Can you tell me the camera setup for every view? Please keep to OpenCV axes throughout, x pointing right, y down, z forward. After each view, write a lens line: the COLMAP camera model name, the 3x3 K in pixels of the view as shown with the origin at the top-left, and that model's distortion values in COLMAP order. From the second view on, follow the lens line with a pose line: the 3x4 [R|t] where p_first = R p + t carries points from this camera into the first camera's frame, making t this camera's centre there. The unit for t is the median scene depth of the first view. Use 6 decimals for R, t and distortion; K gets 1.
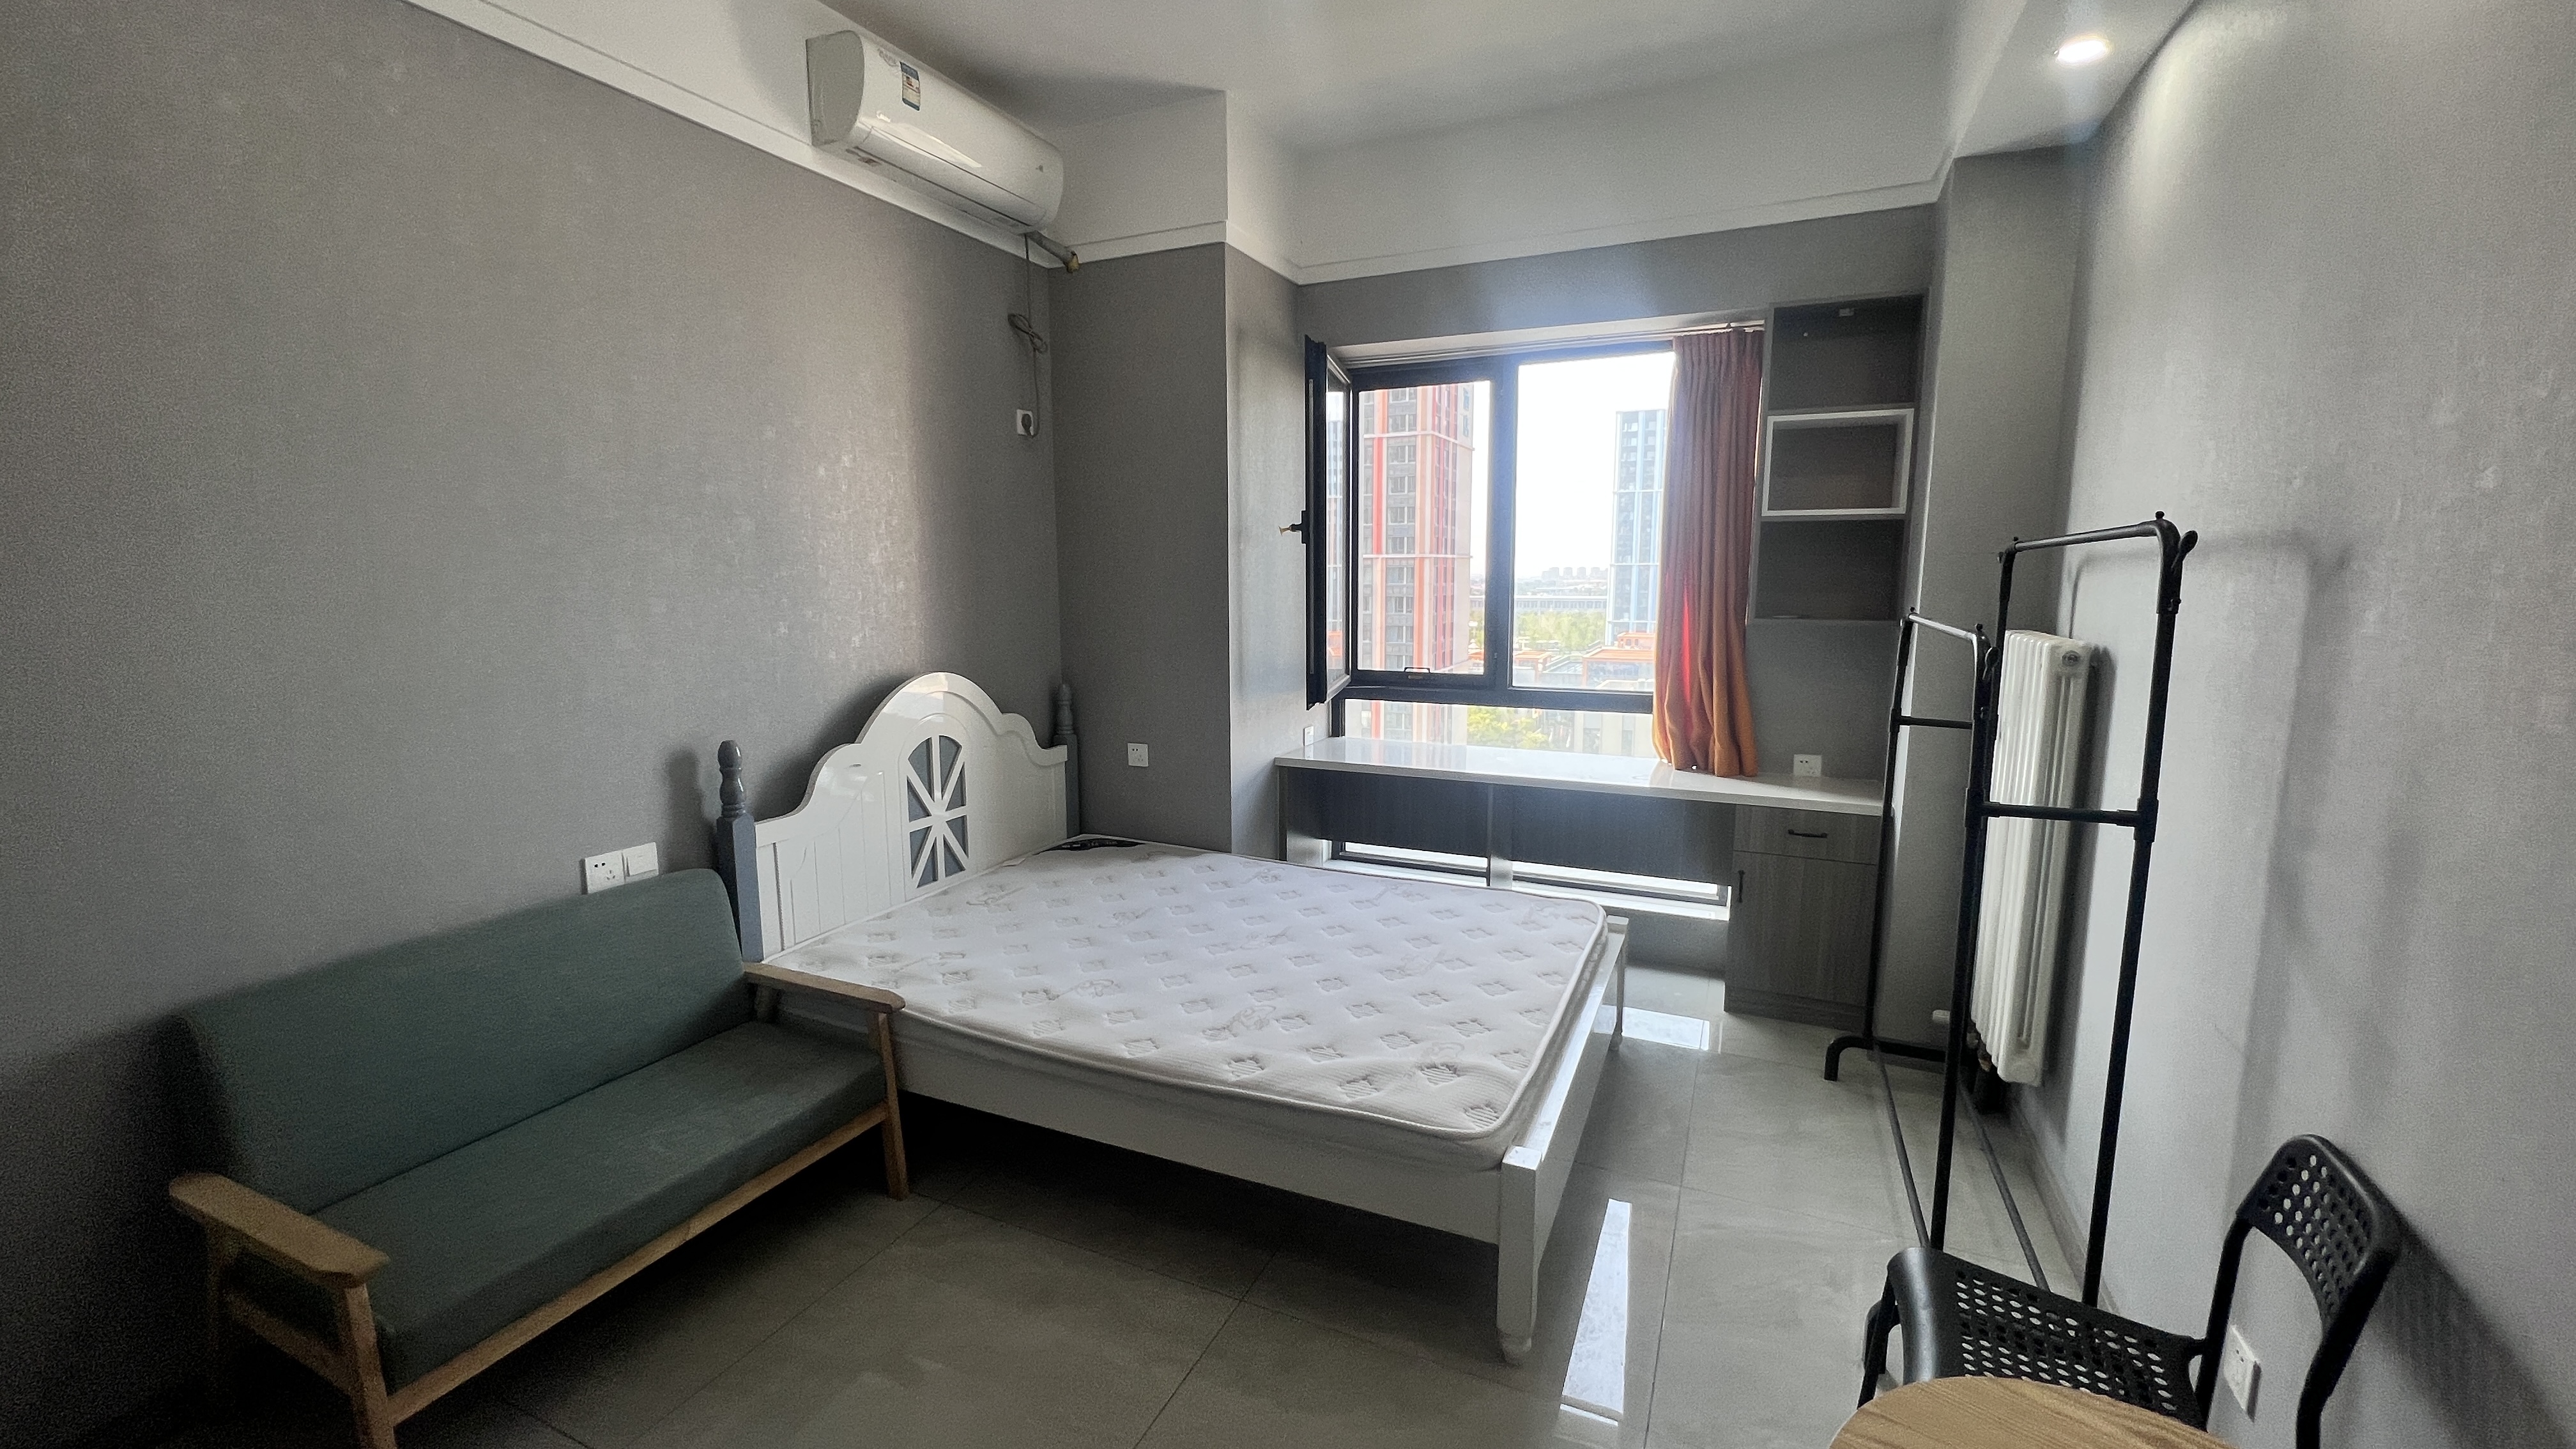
lens RADIAL K [[1035.4, 0, 1281.6], [0, 1035.4, 718.8], [0, 0, 1]] dist [-0.000329, 0.000624]
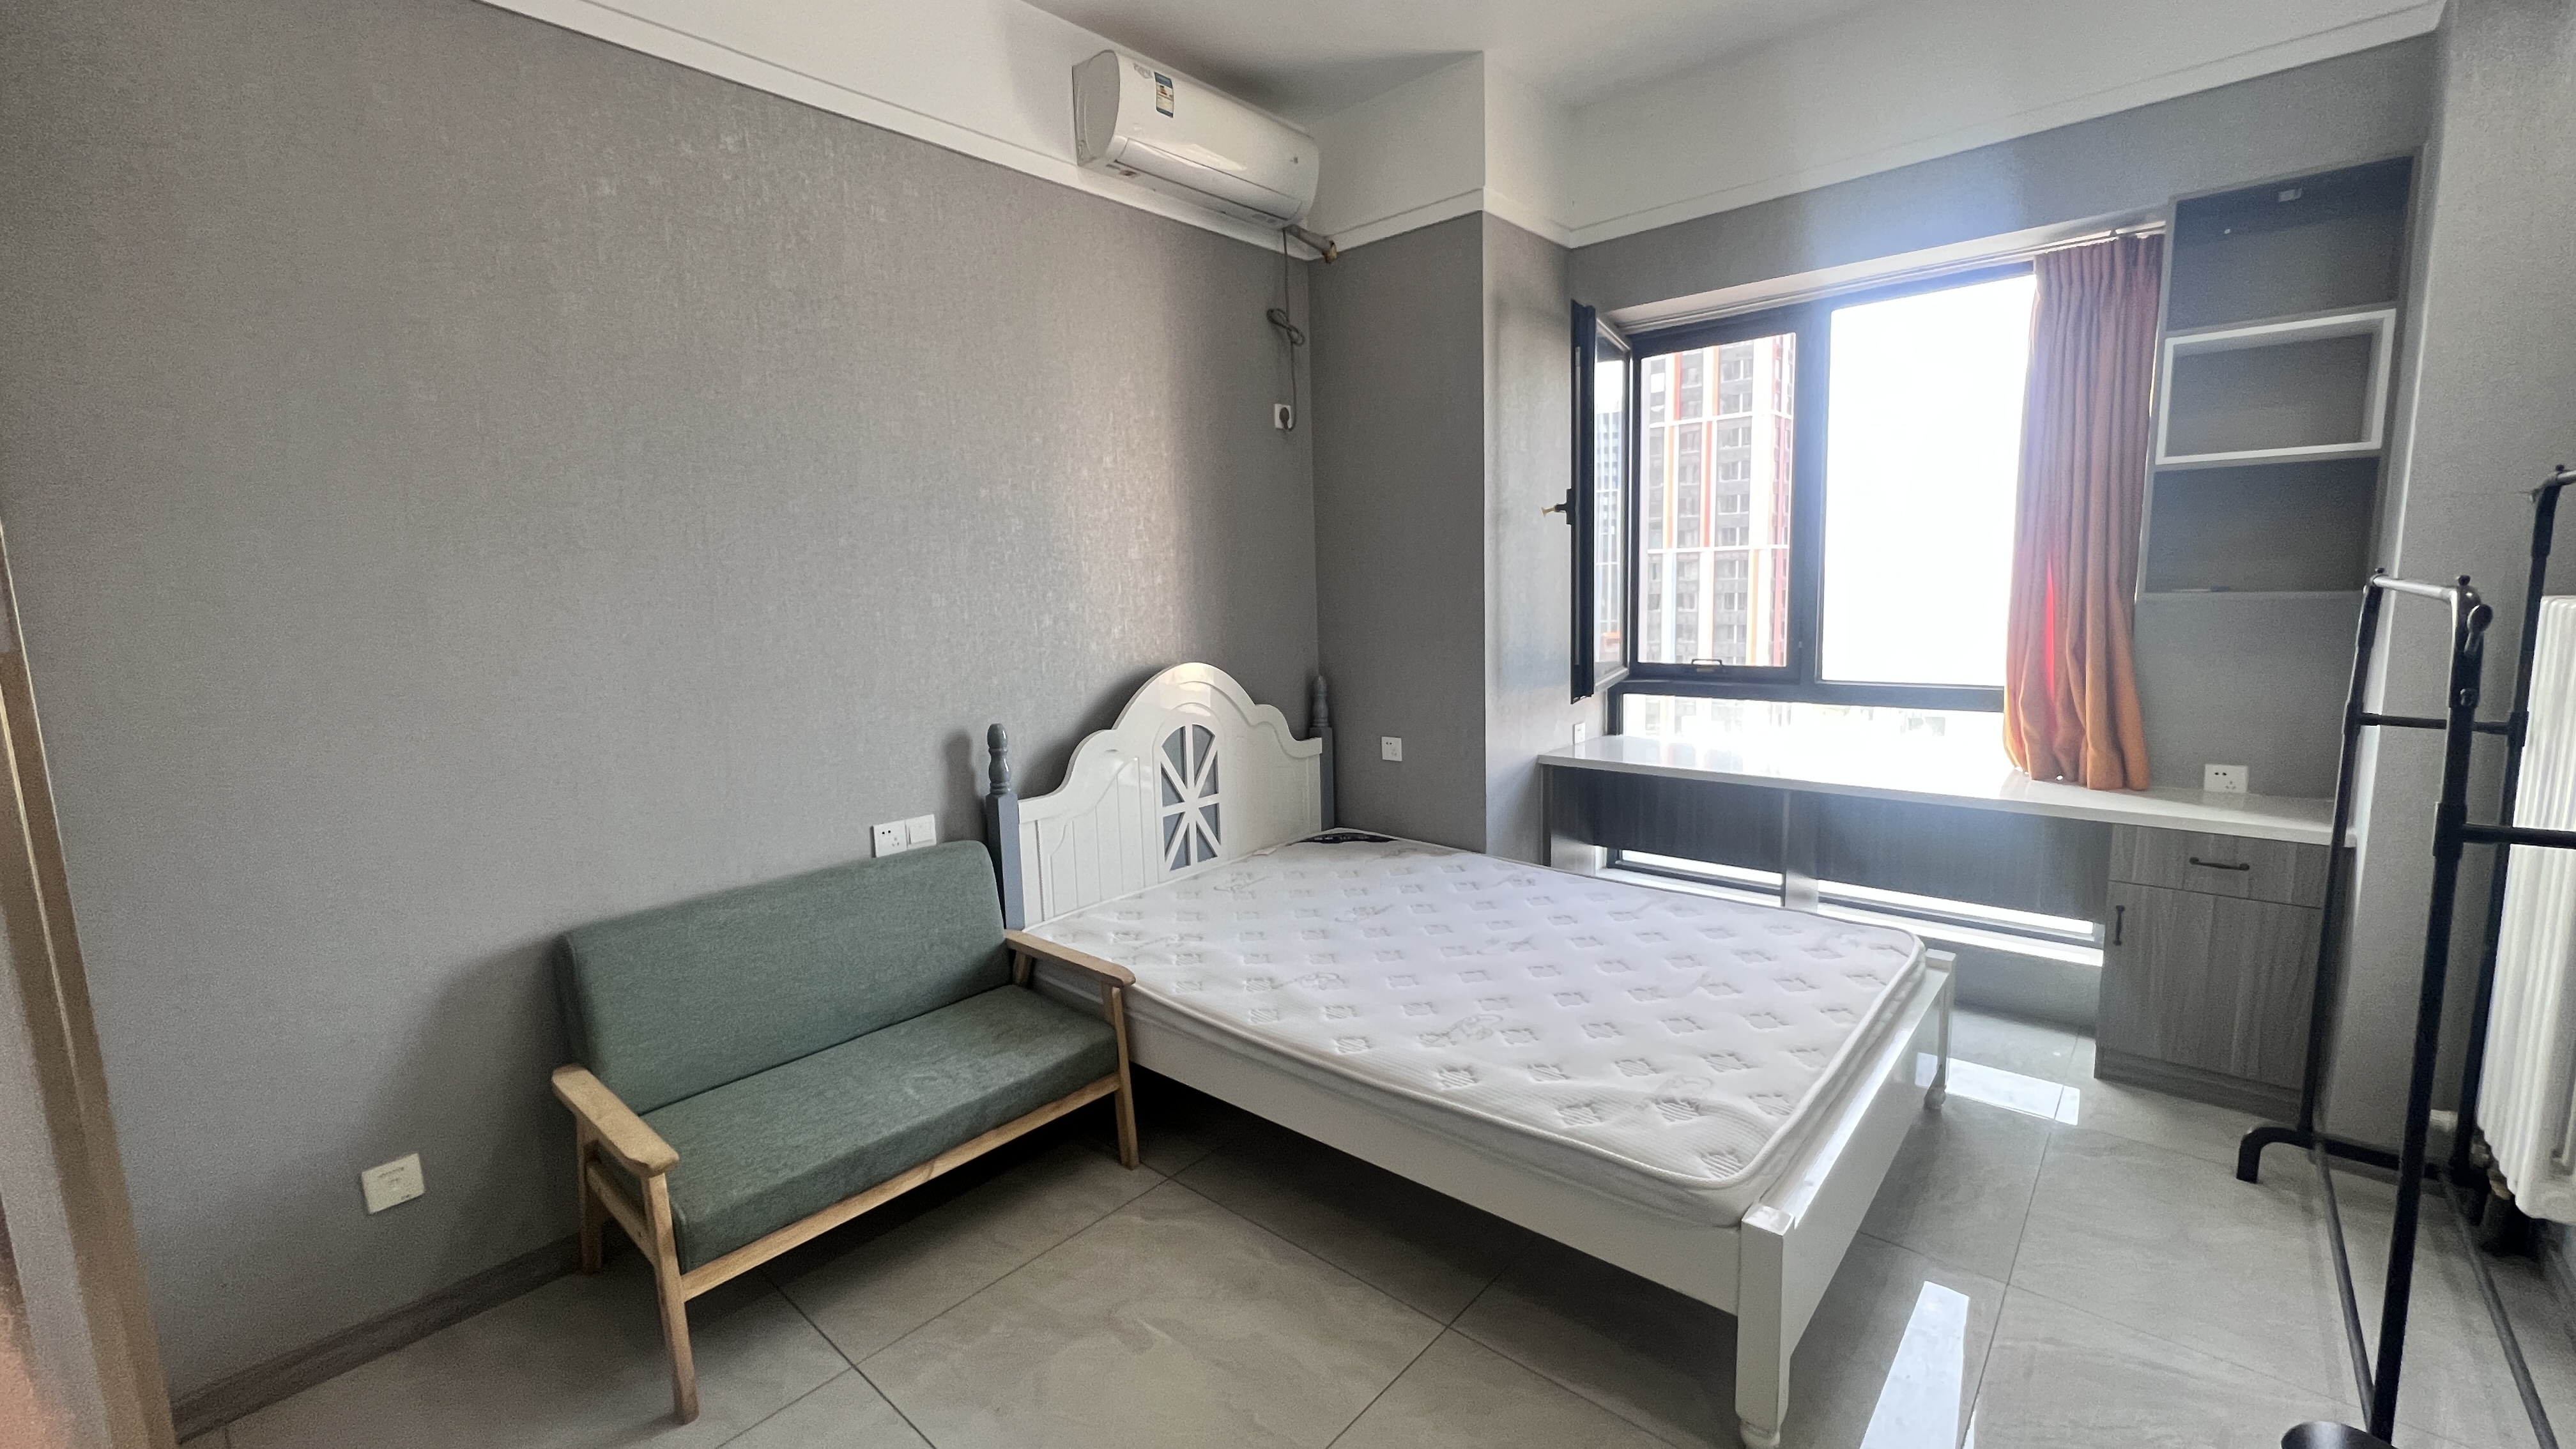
lens RADIAL K [[1037.9, 0, 1280.6], [0, 1037.9, 719.9], [0, 0, 1]] dist [-0.001739, 0.000633]
pose [[0.956668, 0.012312, -0.290920, 0.055335], [-0.012874, 0.999917, -0.000019, 0.011041], [0.290895, 0.003764, 0.956747, 0.039570]]
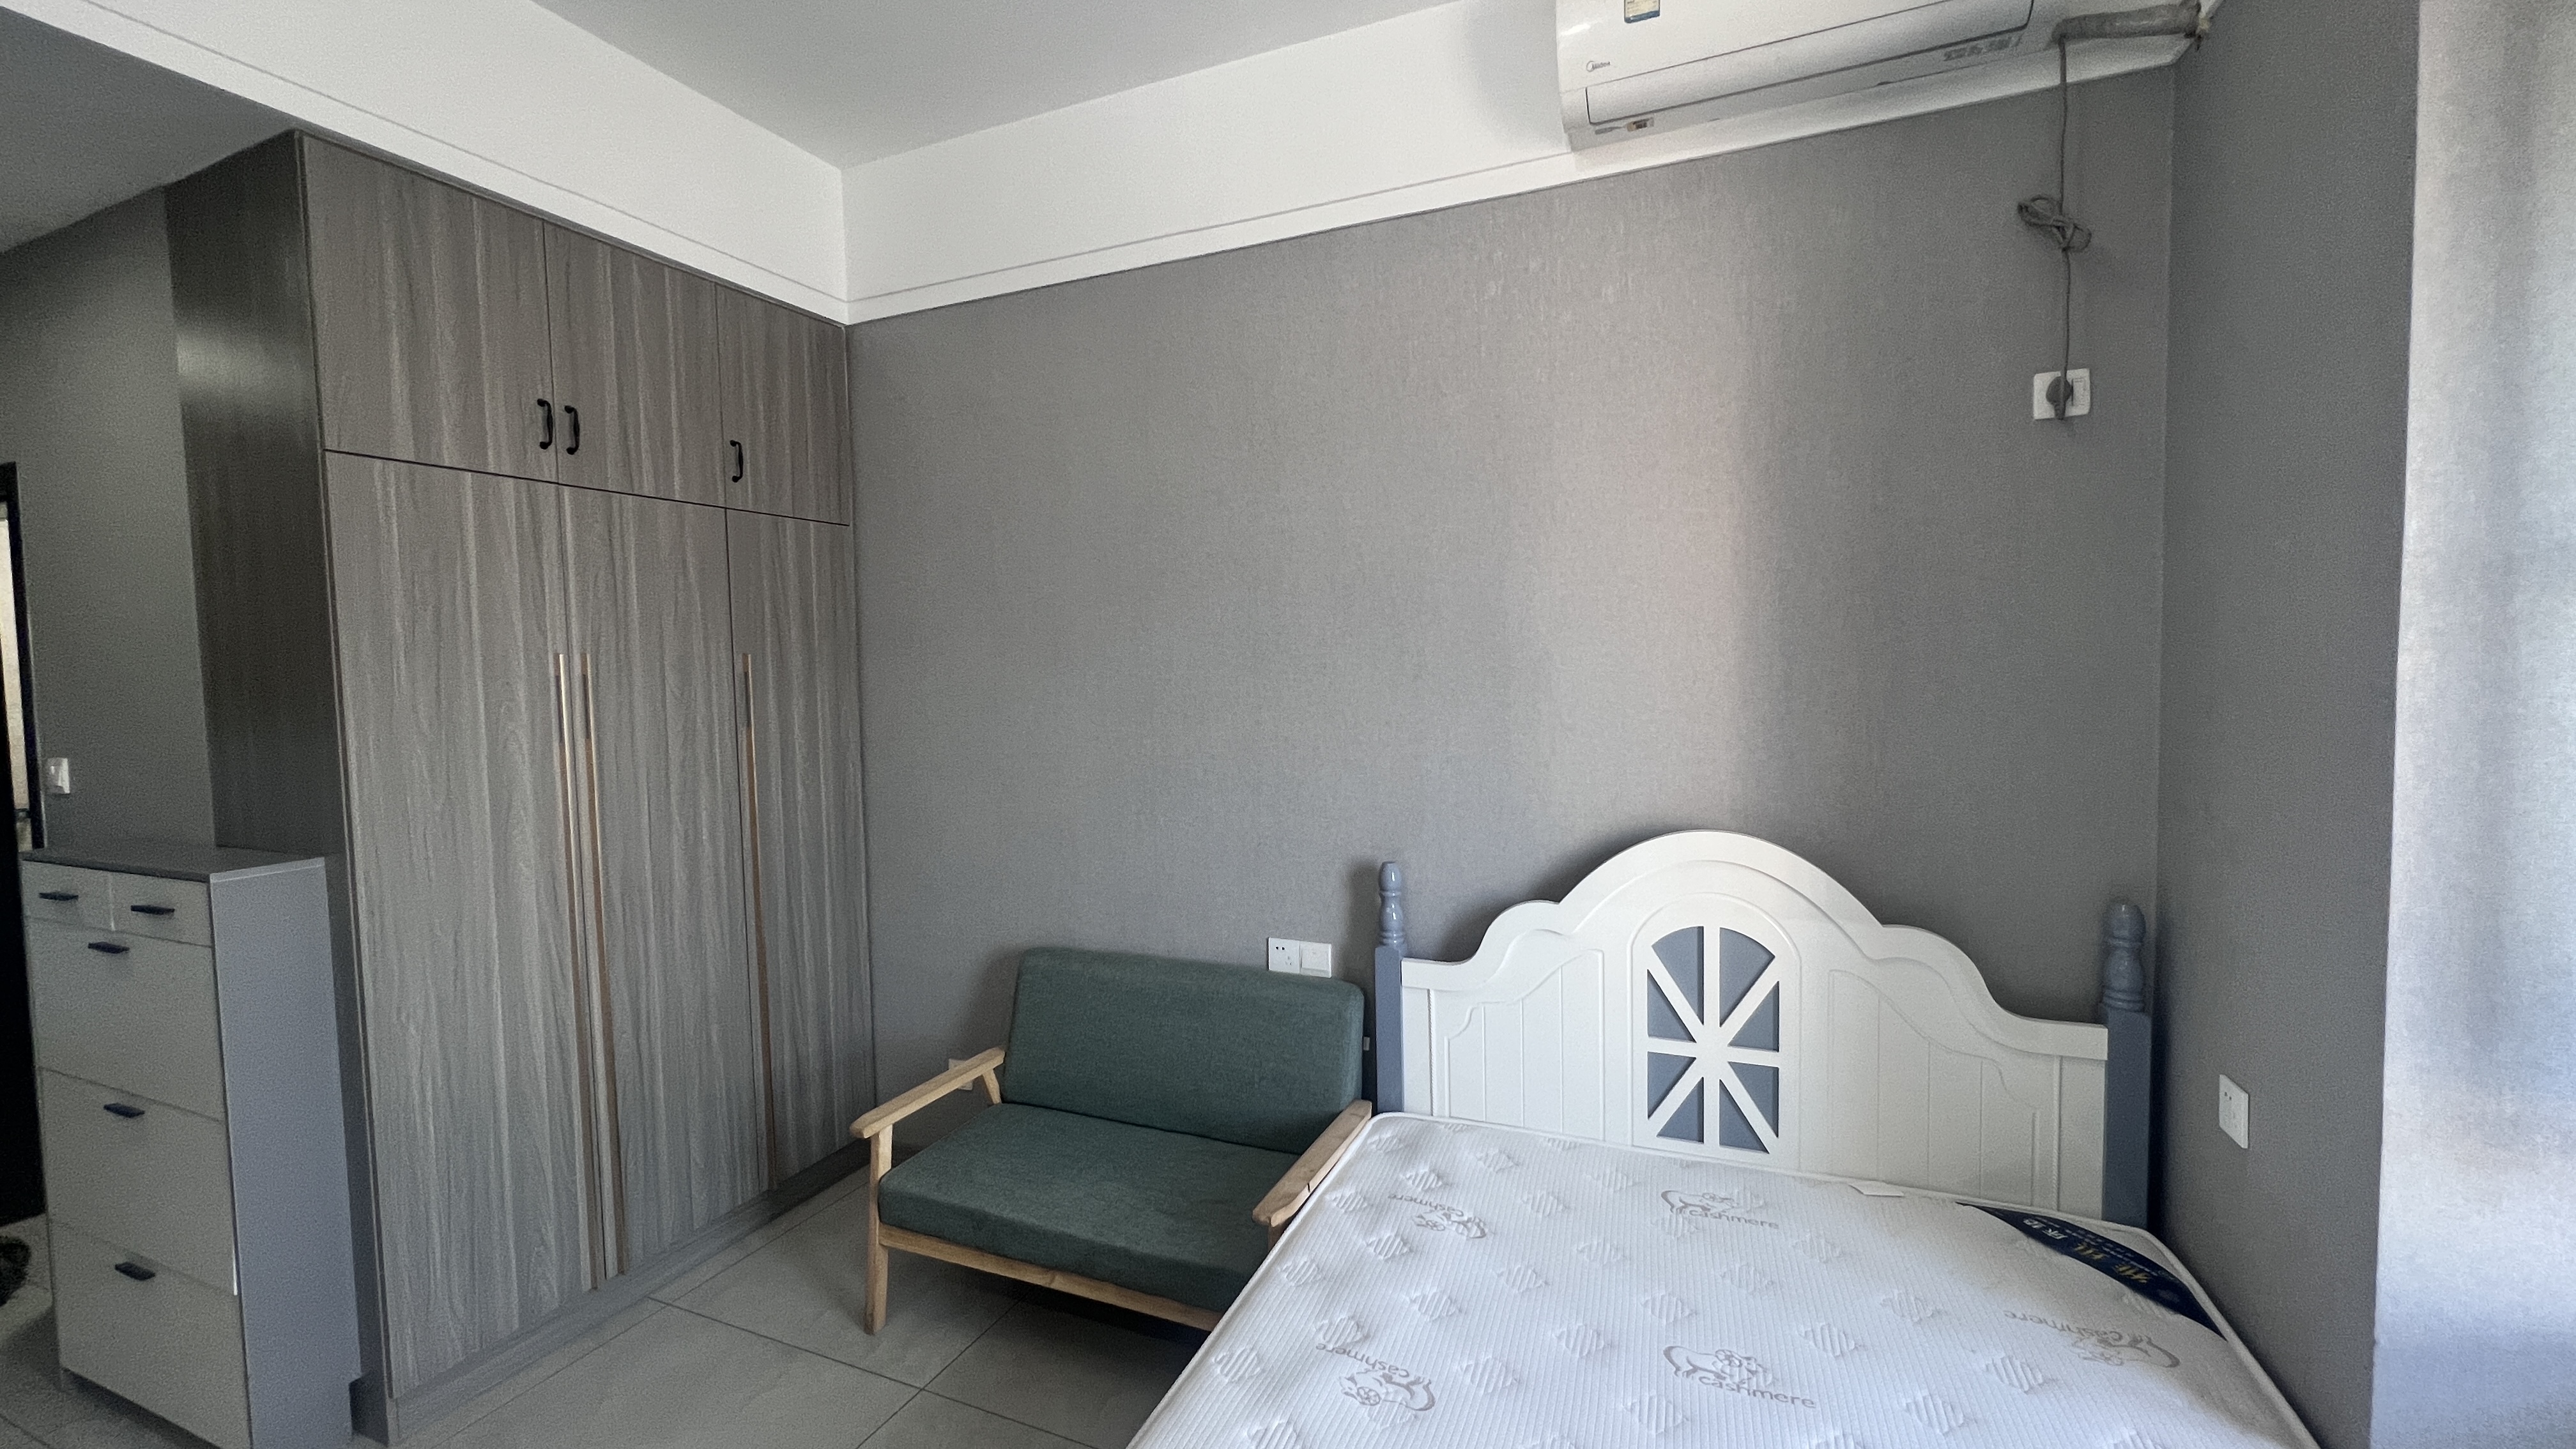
lens RADIAL K [[1035.4, 0, 1281.6], [0, 1035.4, 718.8], [0, 0, 1]] dist [-0.000329, 0.000624]
pose [[0.024849, 0.056685, -0.998083, 0.321659], [-0.121710, 0.991136, 0.053260, -0.121096], [0.992255, 0.120153, 0.031528, 0.716790]]
